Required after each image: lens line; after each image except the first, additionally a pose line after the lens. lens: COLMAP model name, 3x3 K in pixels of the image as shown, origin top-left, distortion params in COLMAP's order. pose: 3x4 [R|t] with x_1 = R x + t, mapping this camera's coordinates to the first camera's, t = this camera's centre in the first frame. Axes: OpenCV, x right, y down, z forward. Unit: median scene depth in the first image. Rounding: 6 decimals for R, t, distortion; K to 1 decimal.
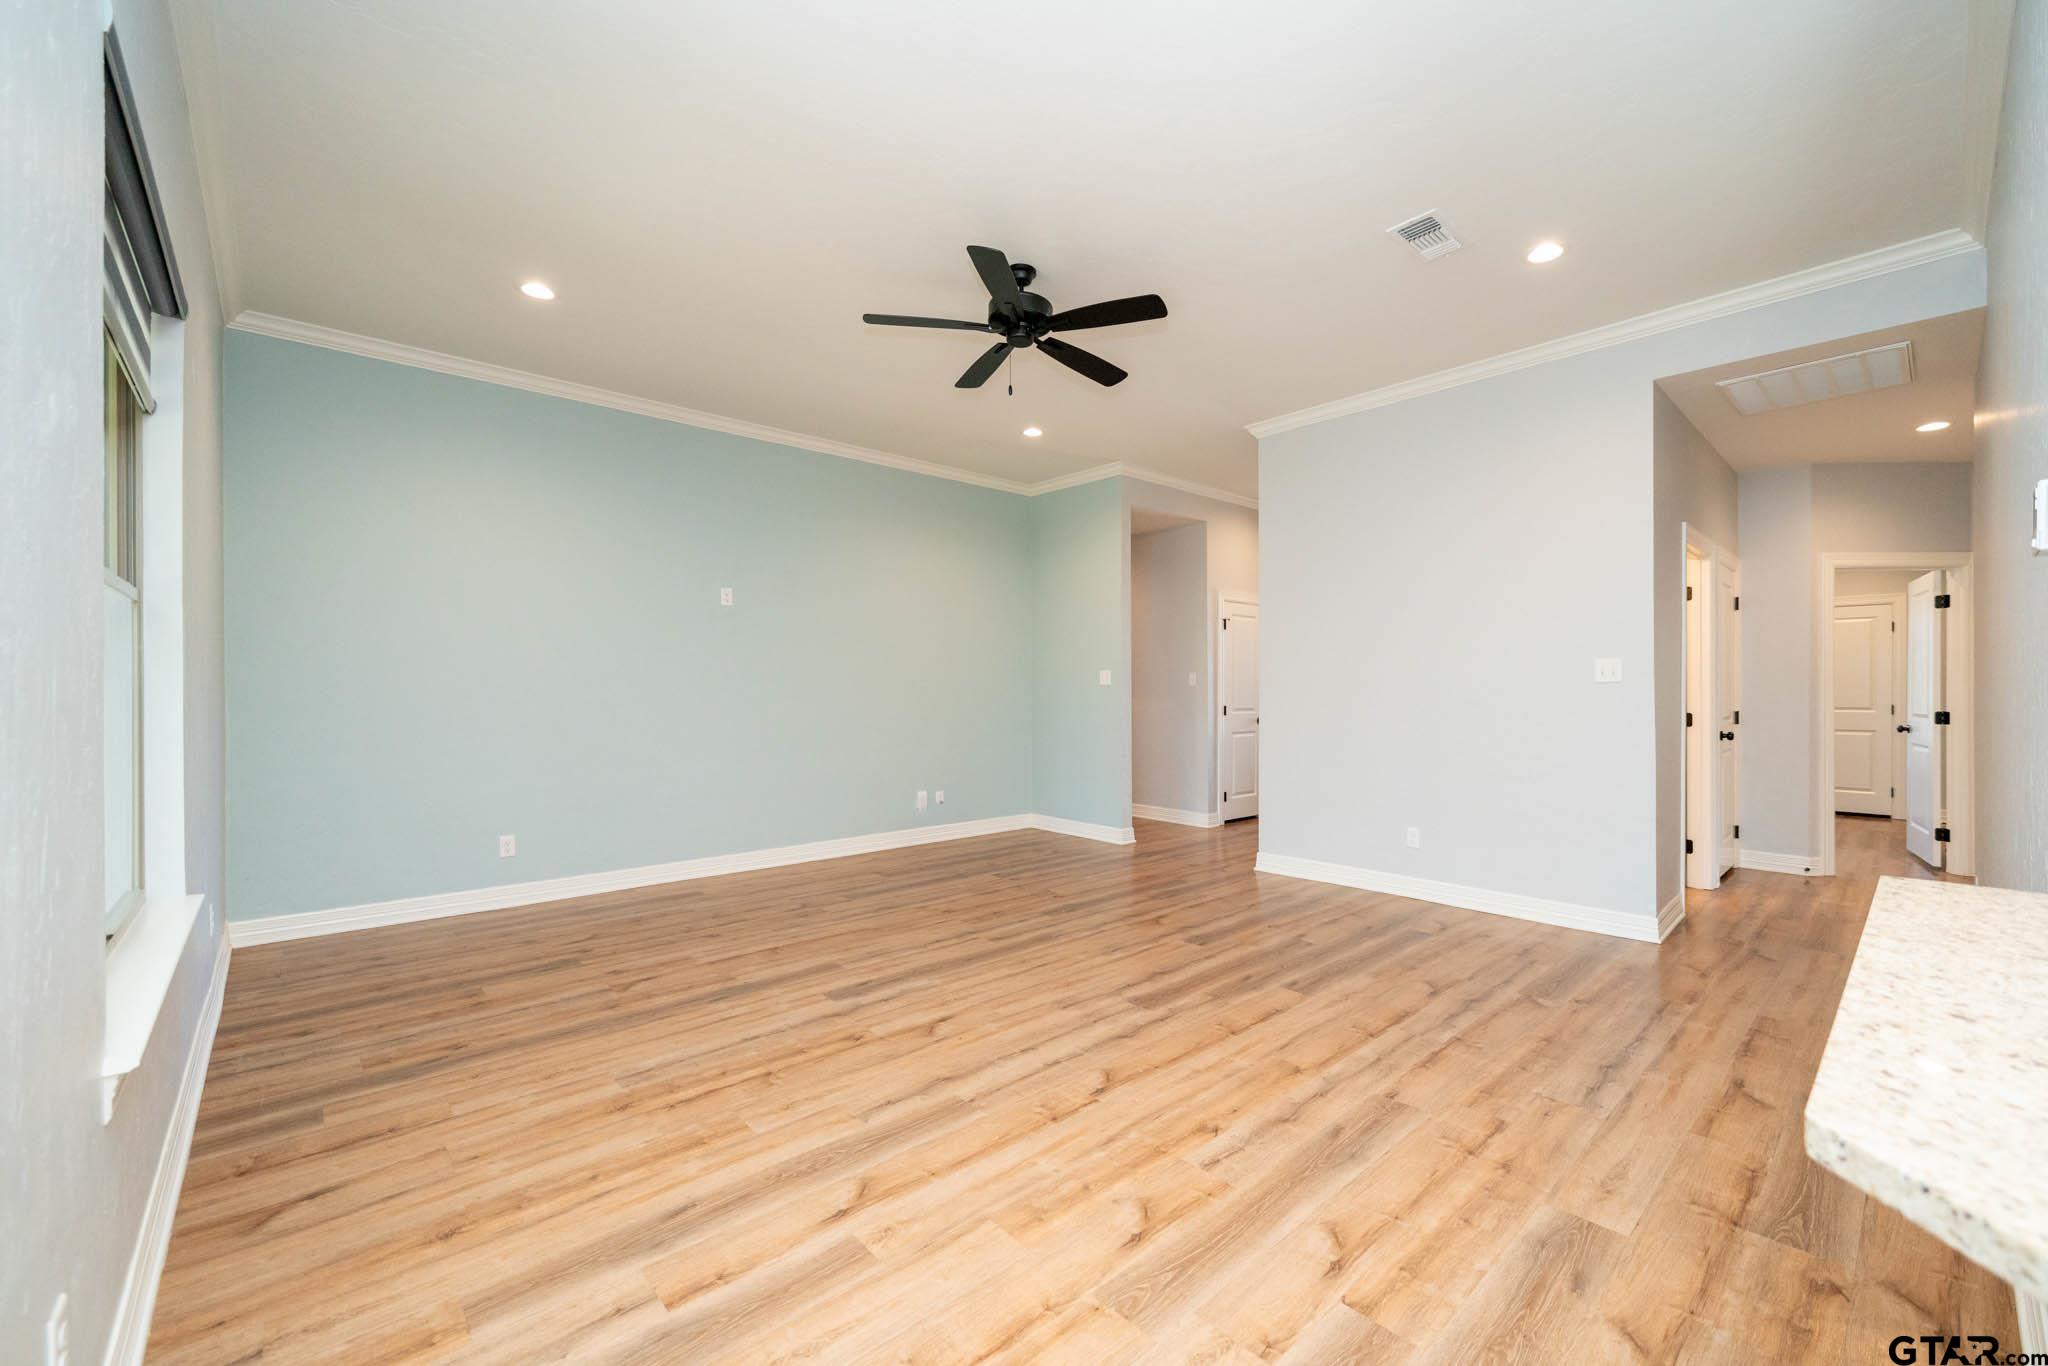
lens RADIAL K [[834.2, 0, 1027.4], [0, 834.2, 695.4], [0, 0, 1]] dist [-0.001429, -0.000017]
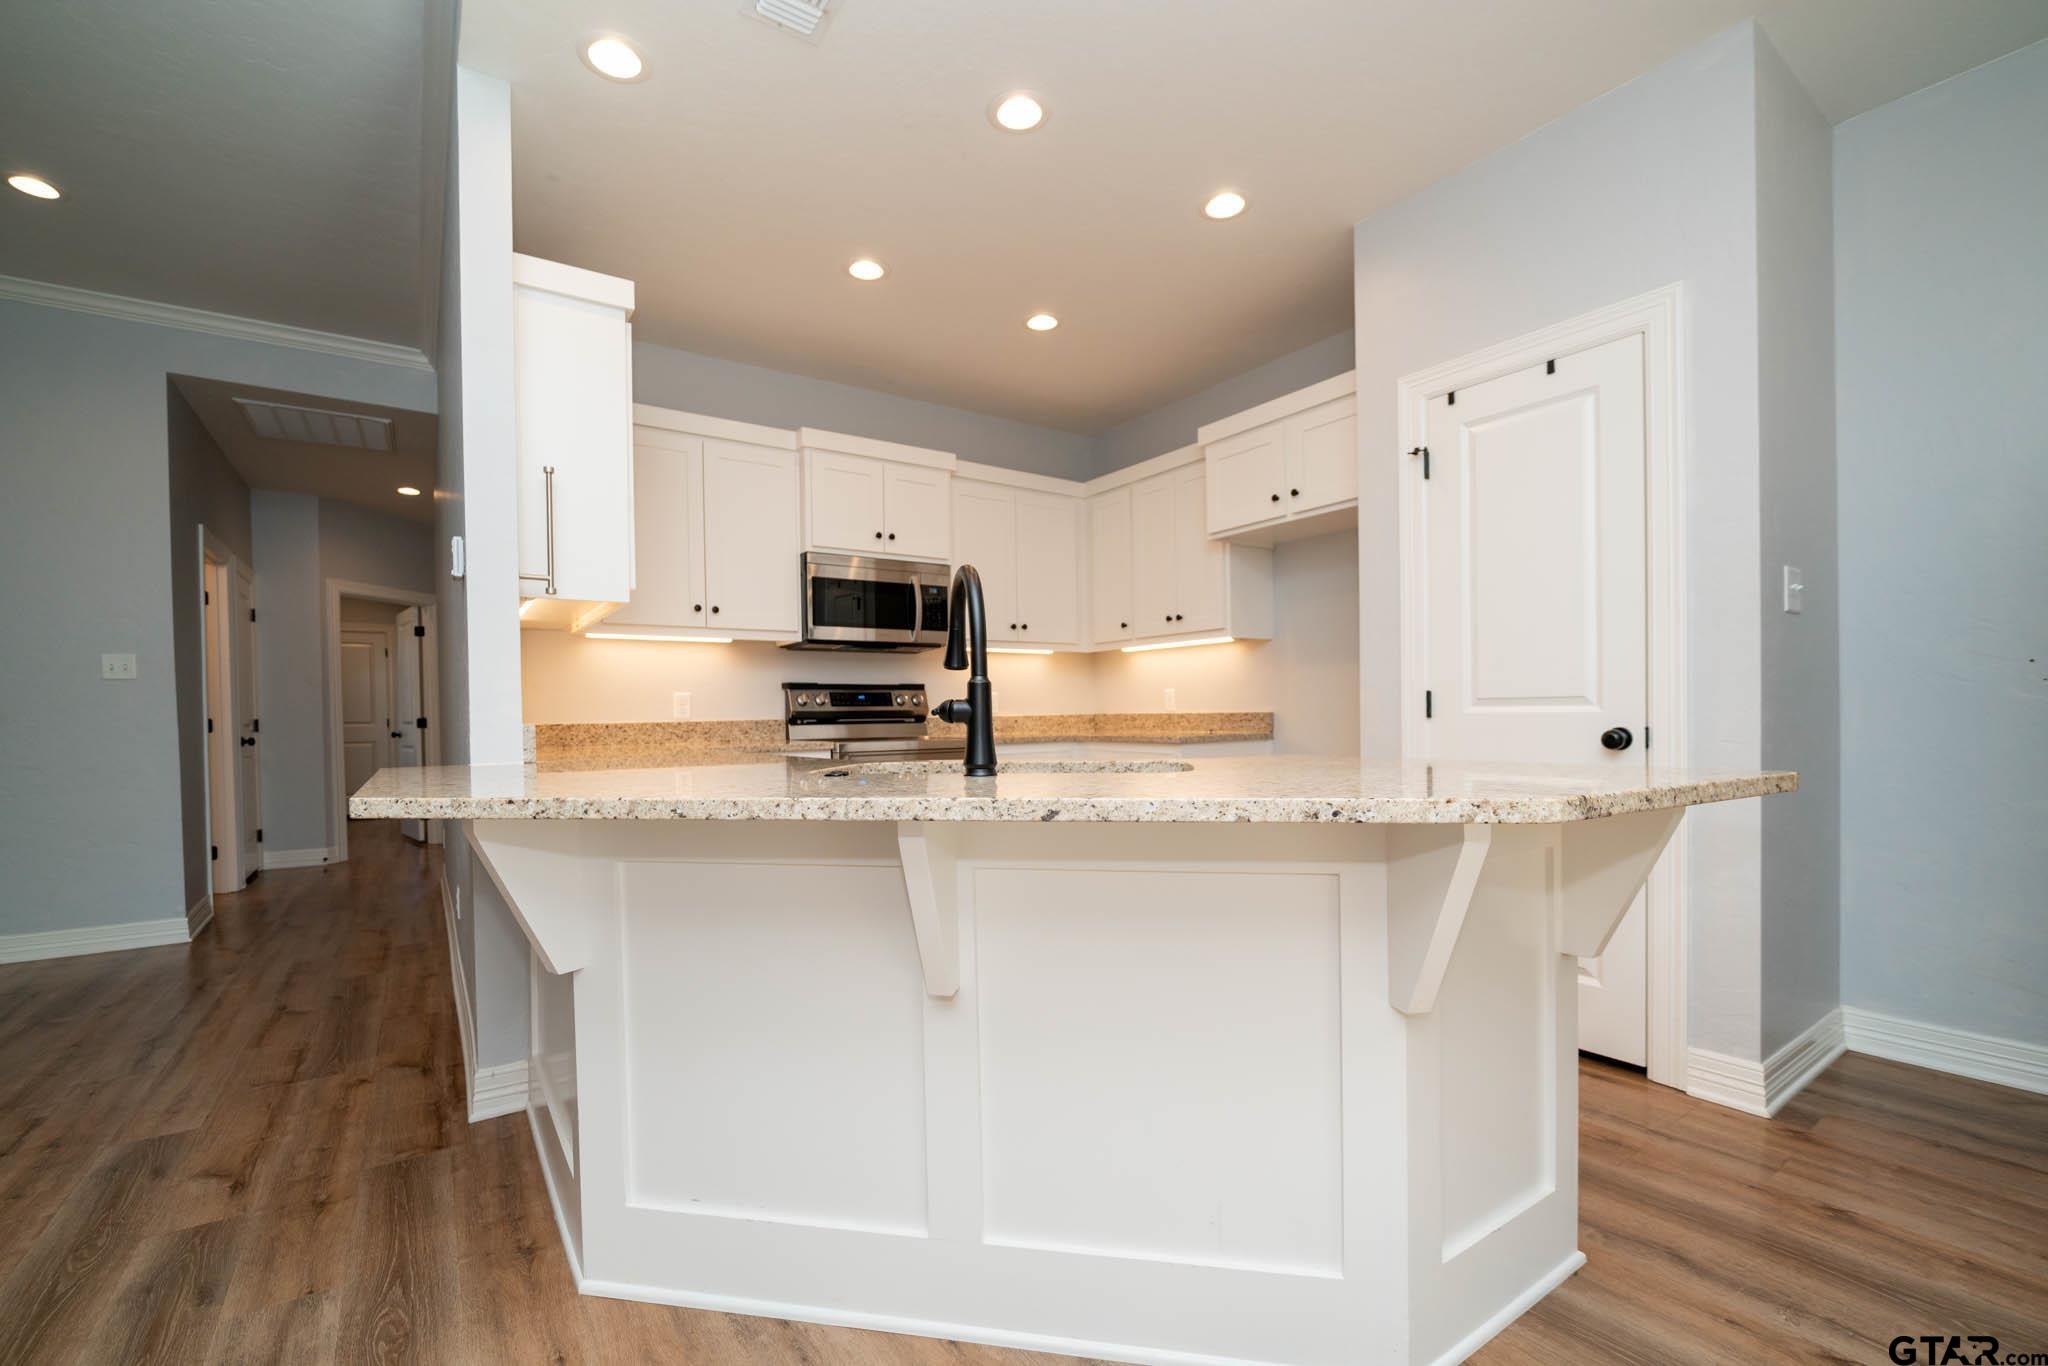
lens RADIAL K [[869.8, 0, 1064.4], [0, 869.8, 728.0], [0, 0, 1]] dist [-0.010129, 0.000105]
pose [[0.102977, -0.016239, 0.994551, -0.179435], [0.018891, 0.999718, 0.014367, 0.054538], [-0.994504, 0.017309, 0.103255, -0.175976]]
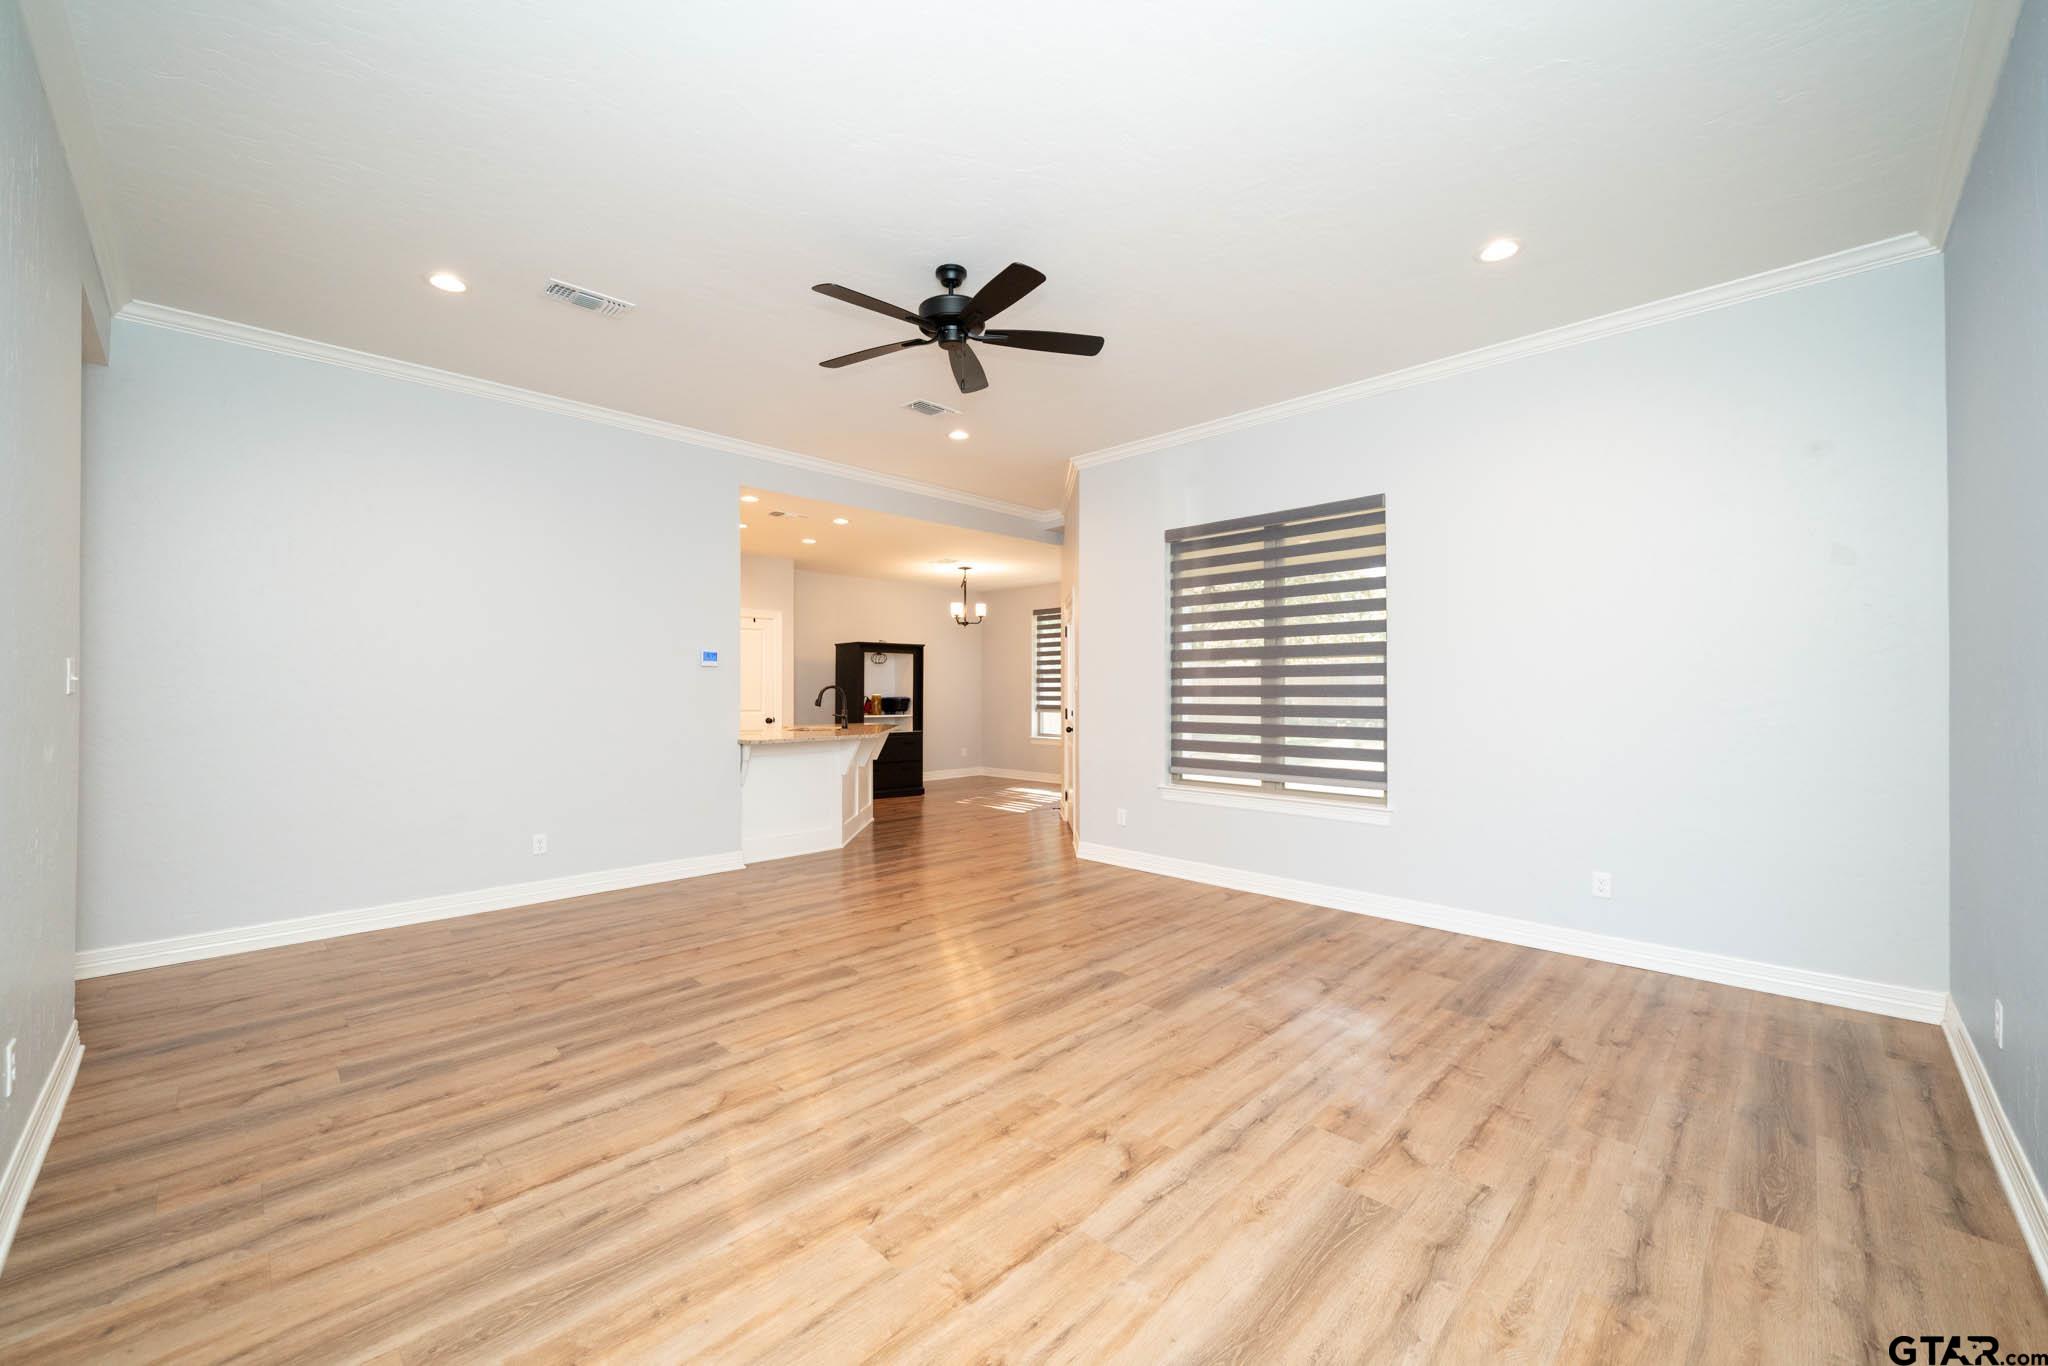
lens RADIAL K [[816.7, 0, 970.1], [0, 816.7, 684.5], [0, 0, 1]] dist [-0.000206, 0.000117]
pose [[-0.999629, -0.000287, -0.027221, -0.002676], [-0.000248, 0.999999, -0.001421, -0.025168], [0.027221, -0.001414, -0.999628, 1.972019]]
